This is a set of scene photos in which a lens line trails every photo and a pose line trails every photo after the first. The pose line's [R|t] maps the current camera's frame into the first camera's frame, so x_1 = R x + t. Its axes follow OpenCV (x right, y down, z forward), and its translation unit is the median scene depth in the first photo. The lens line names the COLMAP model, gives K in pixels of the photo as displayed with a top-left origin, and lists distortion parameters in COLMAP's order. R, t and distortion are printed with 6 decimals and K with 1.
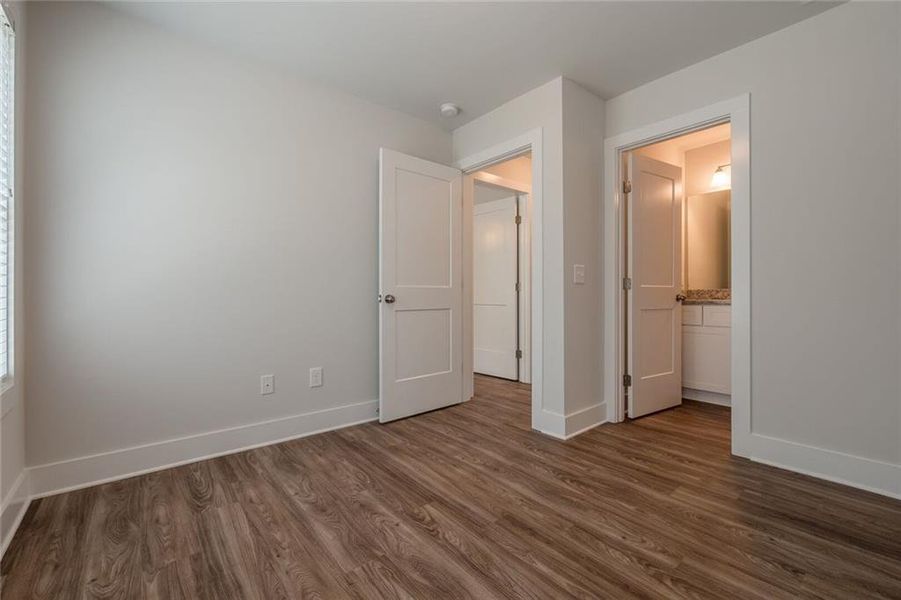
lens RADIAL K [[380.2, 0, 452.3], [0, 380.2, 294.2], [0, 0, 1]] dist [-0.005023, 0.000020]
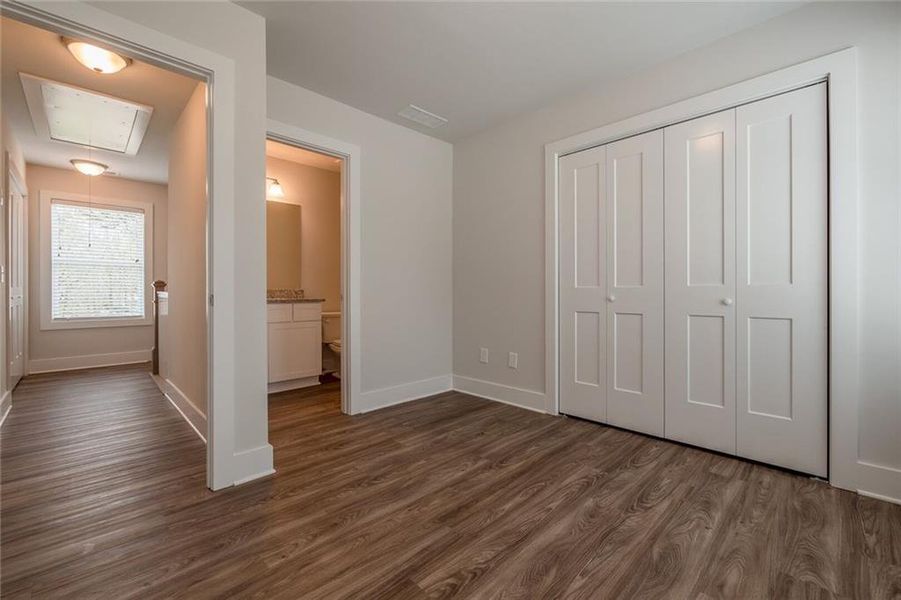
lens RADIAL K [[380.2, 0, 452.3], [0, 380.2, 294.2], [0, 0, 1]] dist [-0.005023, 0.000020]
pose [[-0.087704, -0.000518, 0.996146, -0.747094], [0.002297, 0.999997, 0.000723, 0.003216], [-0.996144, 0.002352, -0.087702, 0.947707]]
